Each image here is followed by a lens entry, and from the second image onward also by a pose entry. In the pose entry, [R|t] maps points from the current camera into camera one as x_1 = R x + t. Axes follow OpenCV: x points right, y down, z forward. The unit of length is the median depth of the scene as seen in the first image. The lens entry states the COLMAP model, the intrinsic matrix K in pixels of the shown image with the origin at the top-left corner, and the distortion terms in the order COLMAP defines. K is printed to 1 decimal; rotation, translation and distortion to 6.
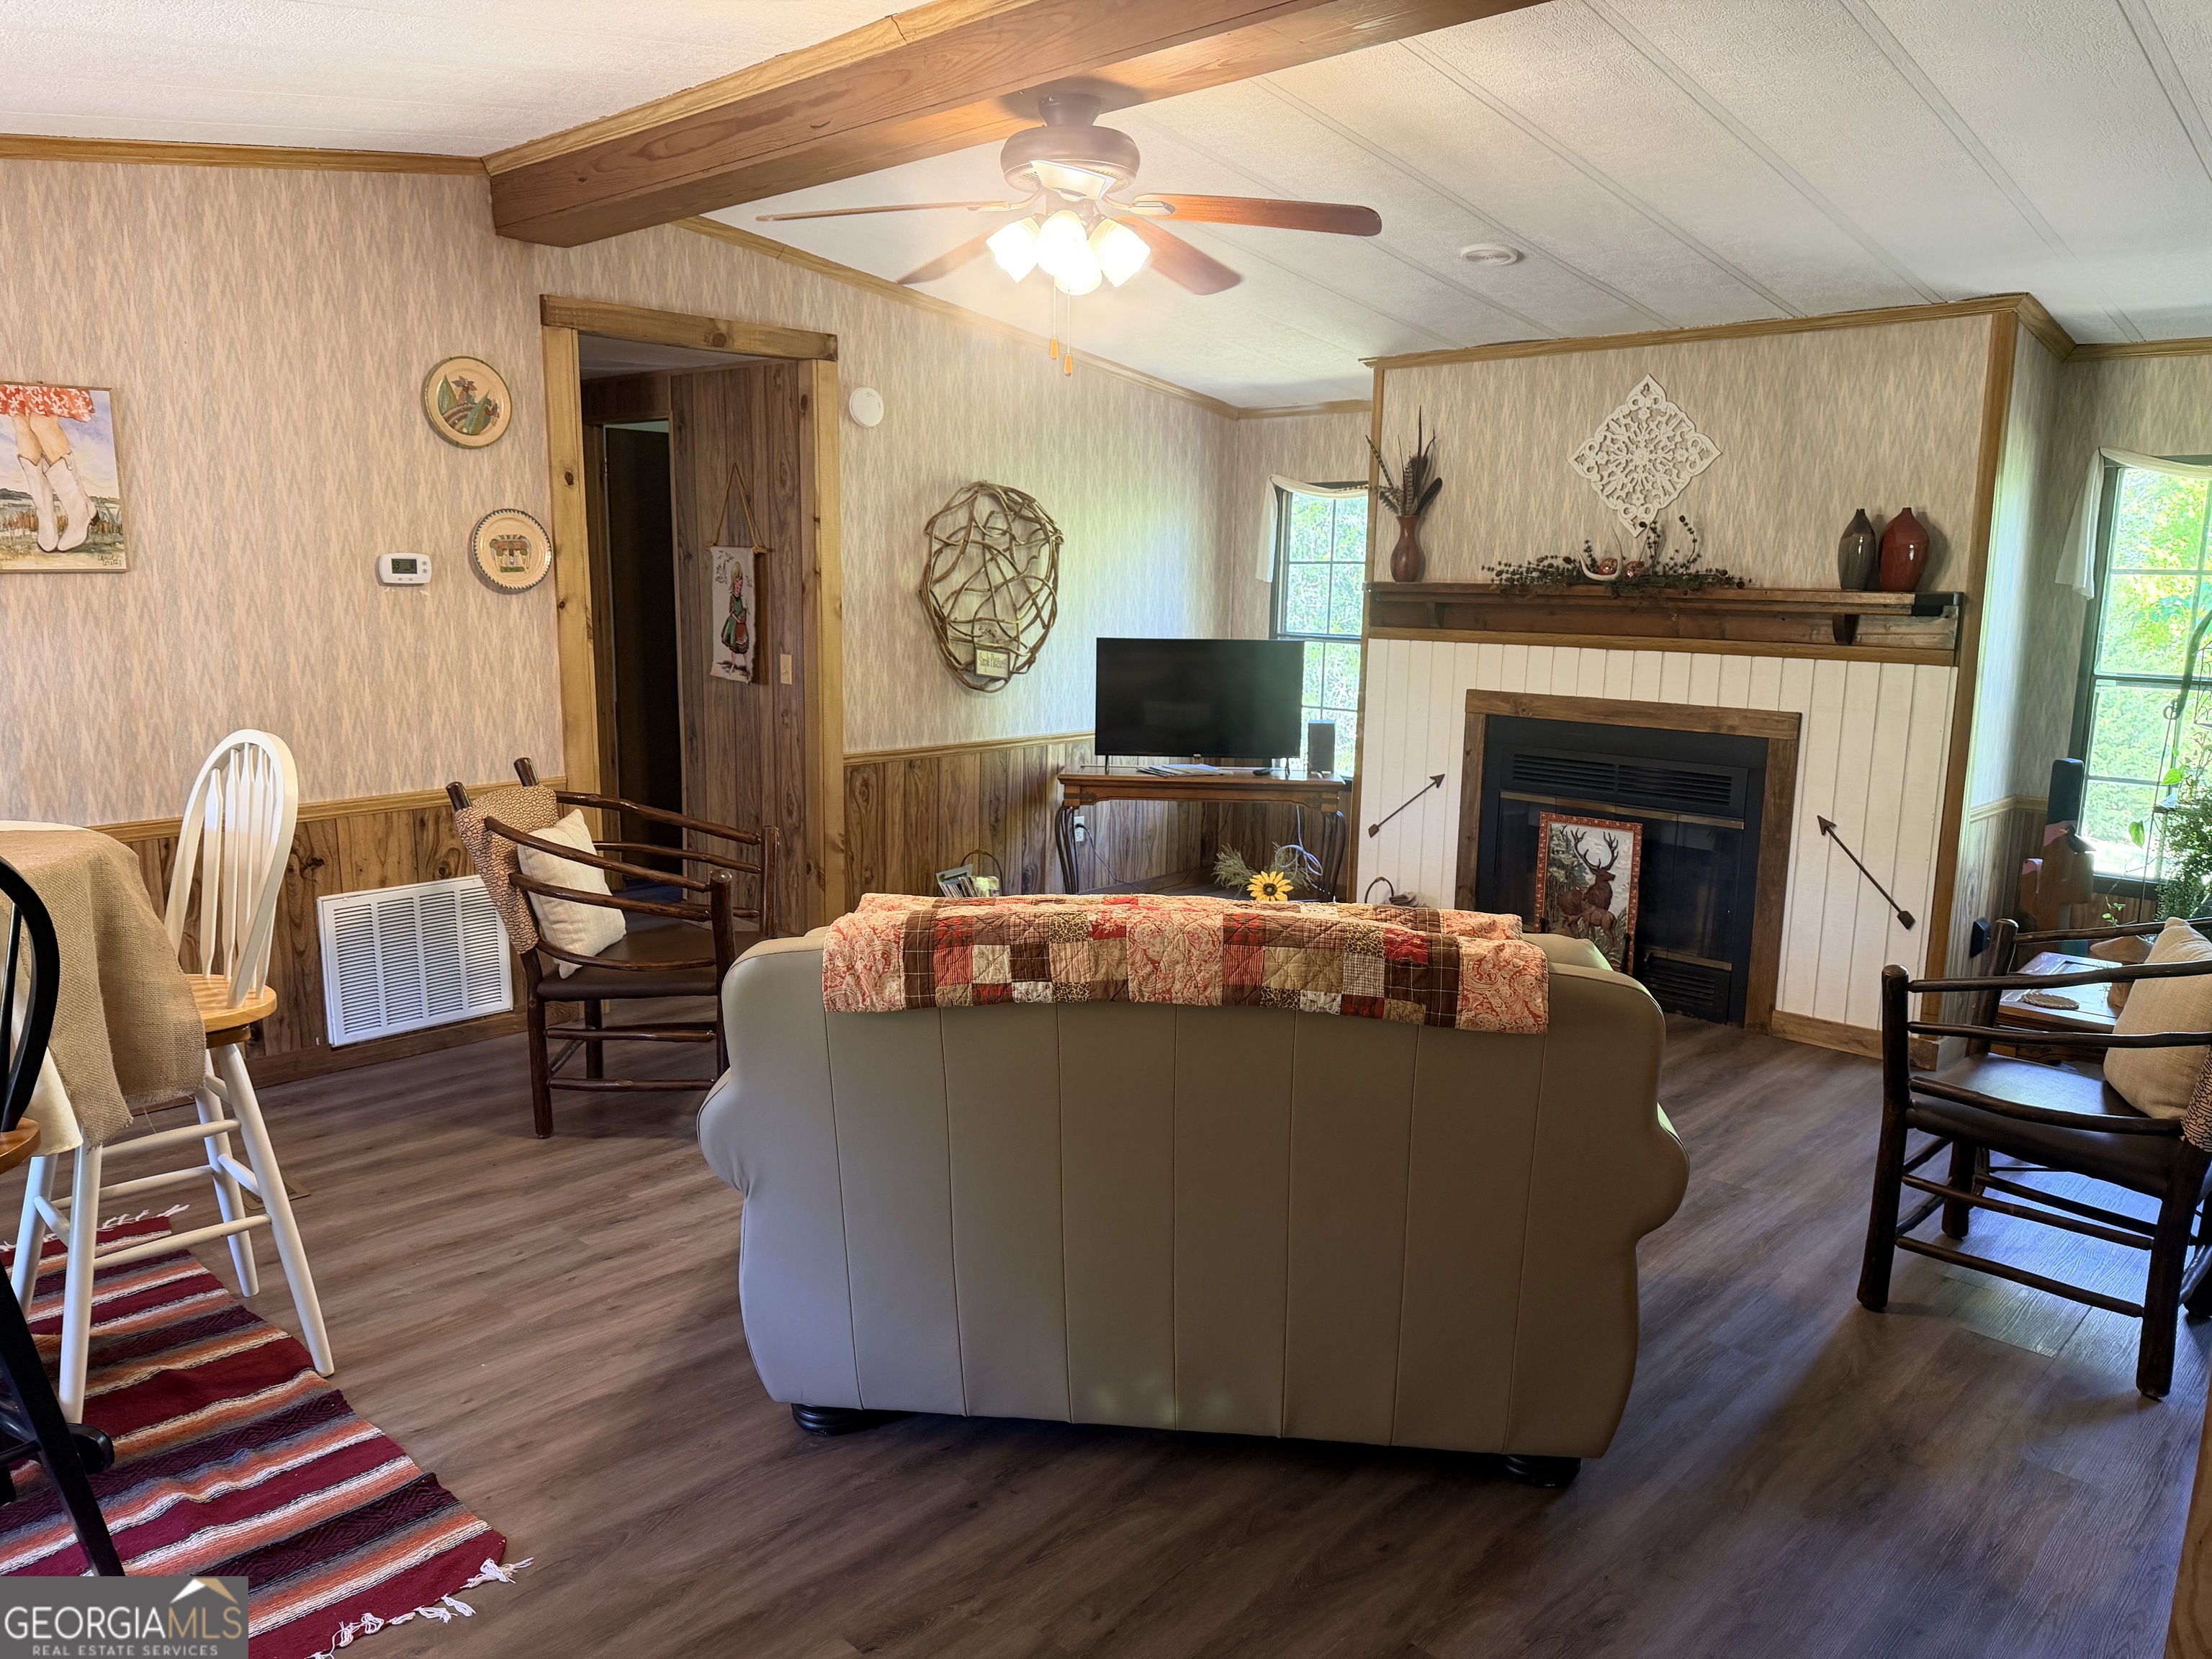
lens RADIAL K [[1560.6, 0, 1134.6], [0, 1560.6, 835.4], [0, 0, 1]] dist [0.211558, -0.331611]
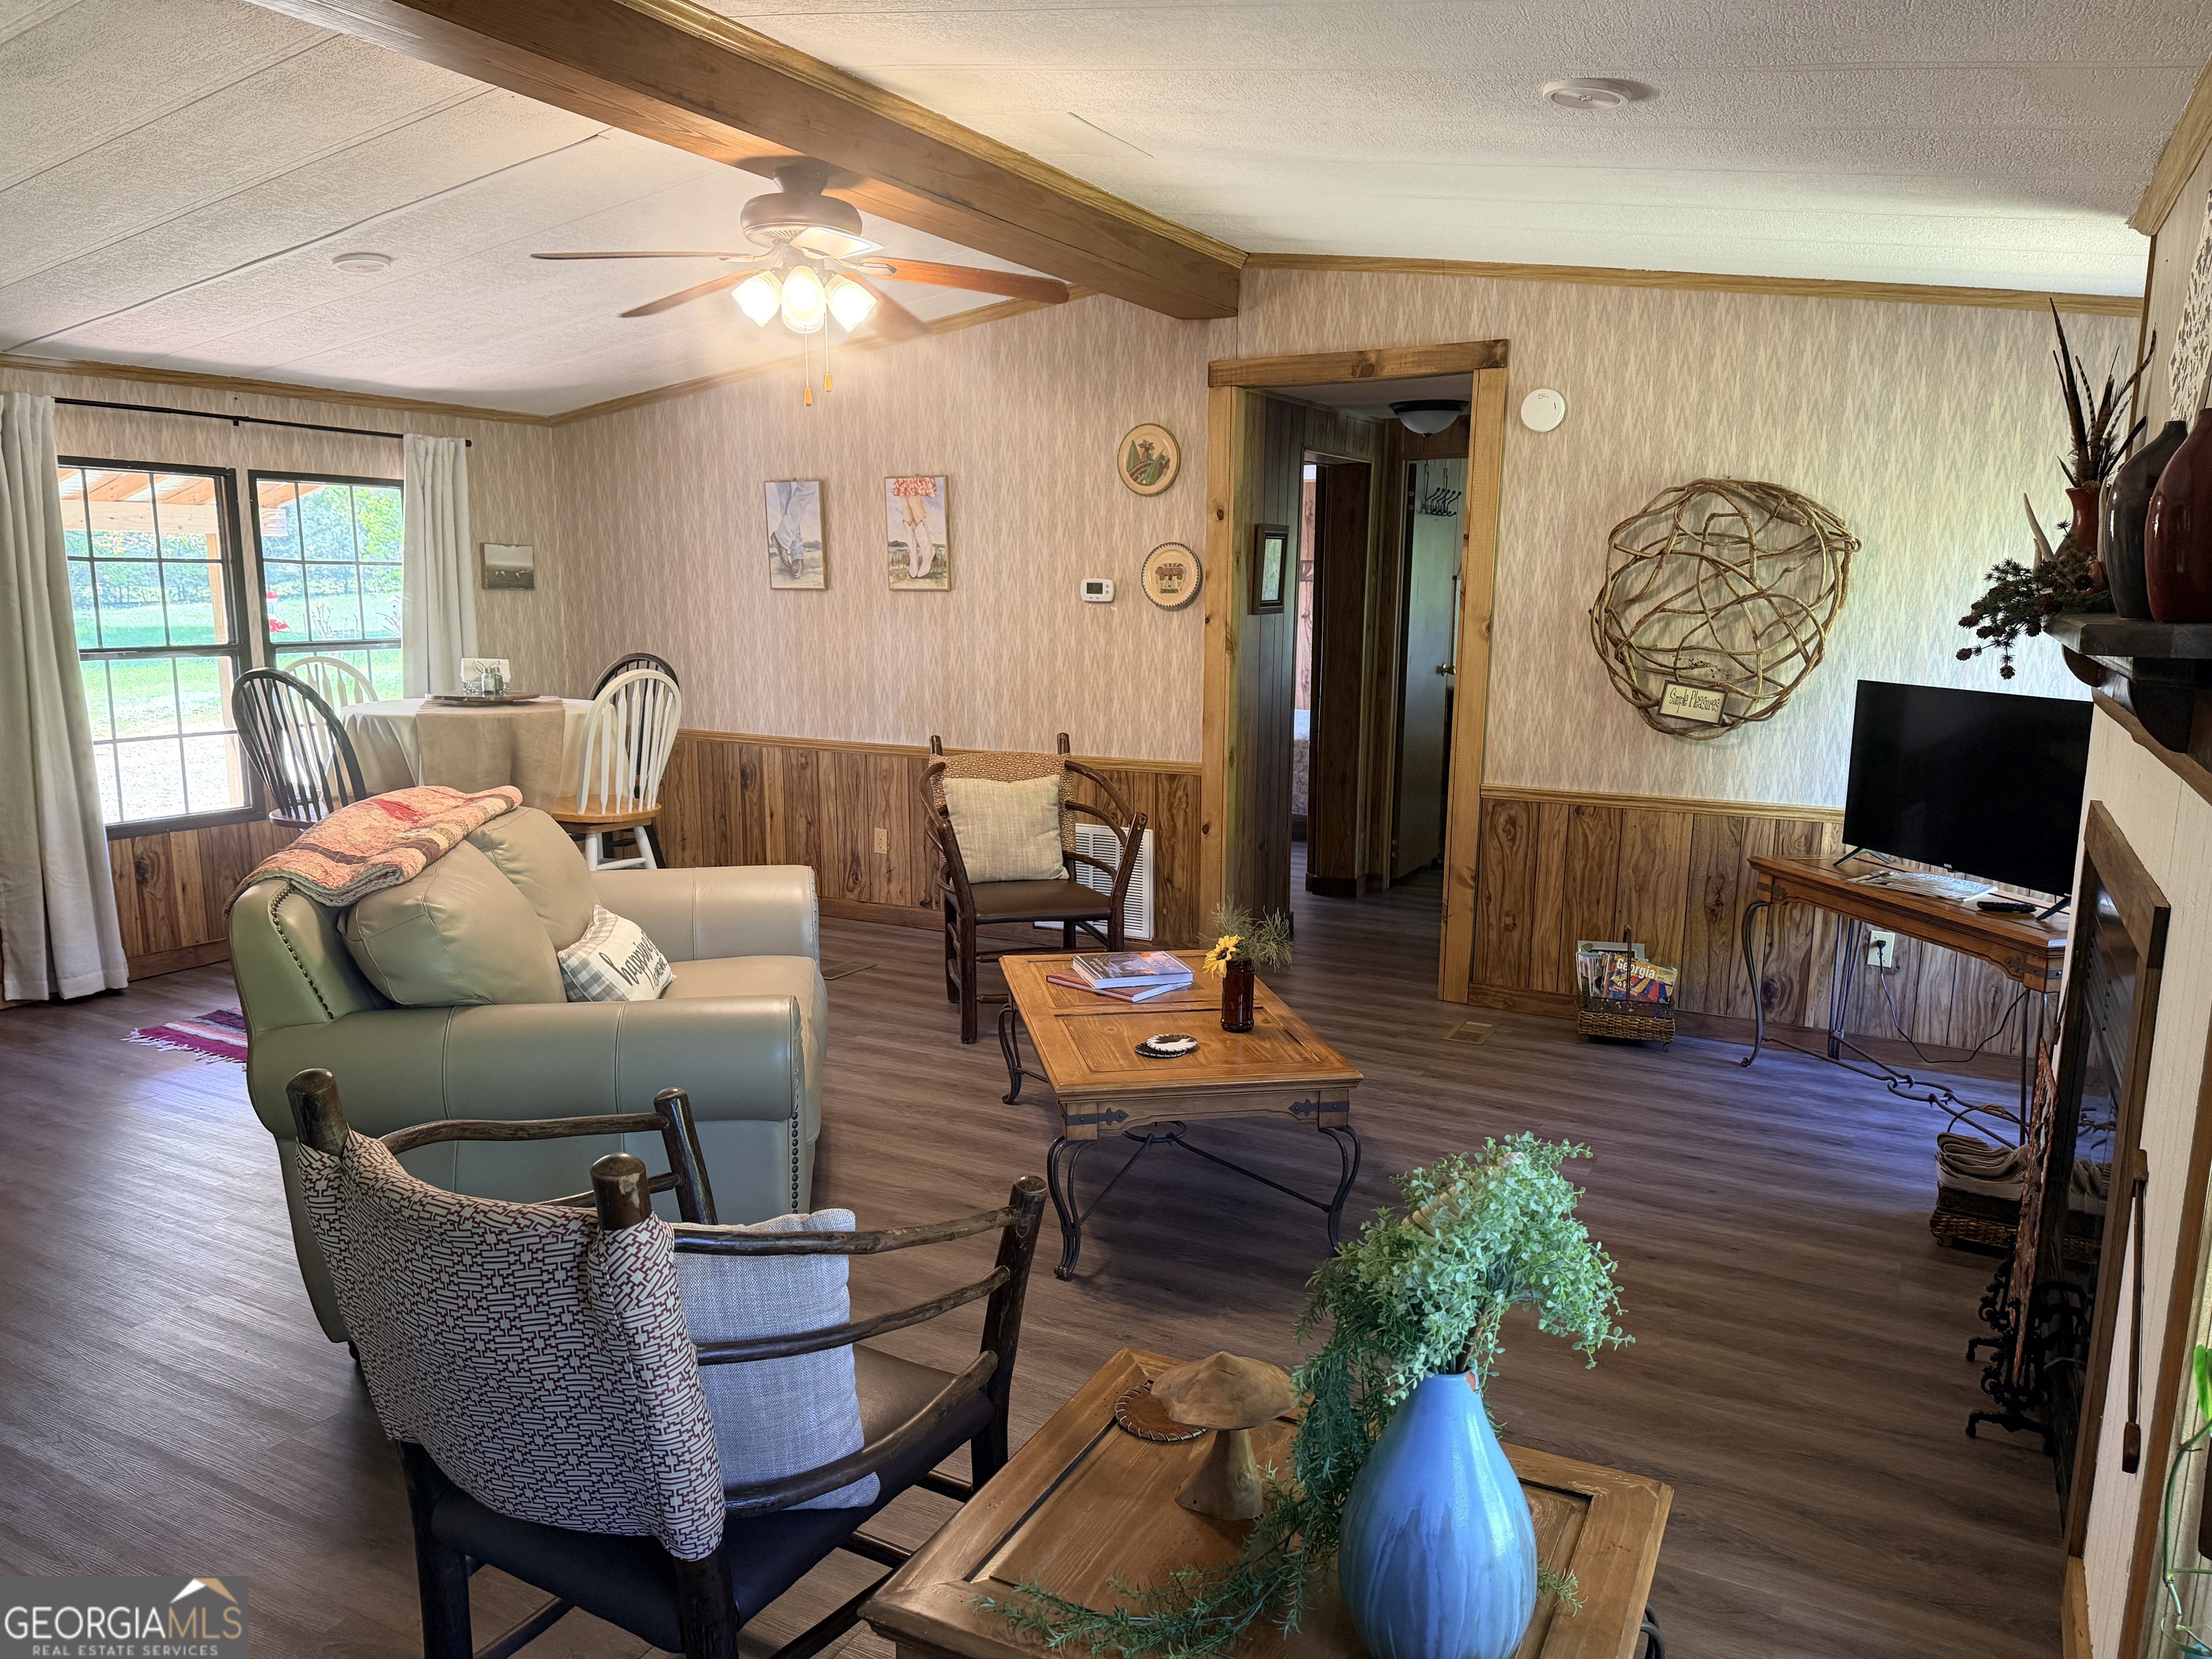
lens RADIAL K [[1560.6, 0, 1134.6], [0, 1560.6, 835.4], [0, 0, 1]] dist [0.211558, -0.331611]
pose [[0.263514, 0.146439, -0.953476, 0.658736], [-0.172958, 0.979566, 0.102646, -0.082725], [0.949024, 0.137862, 0.283457, 0.540981]]
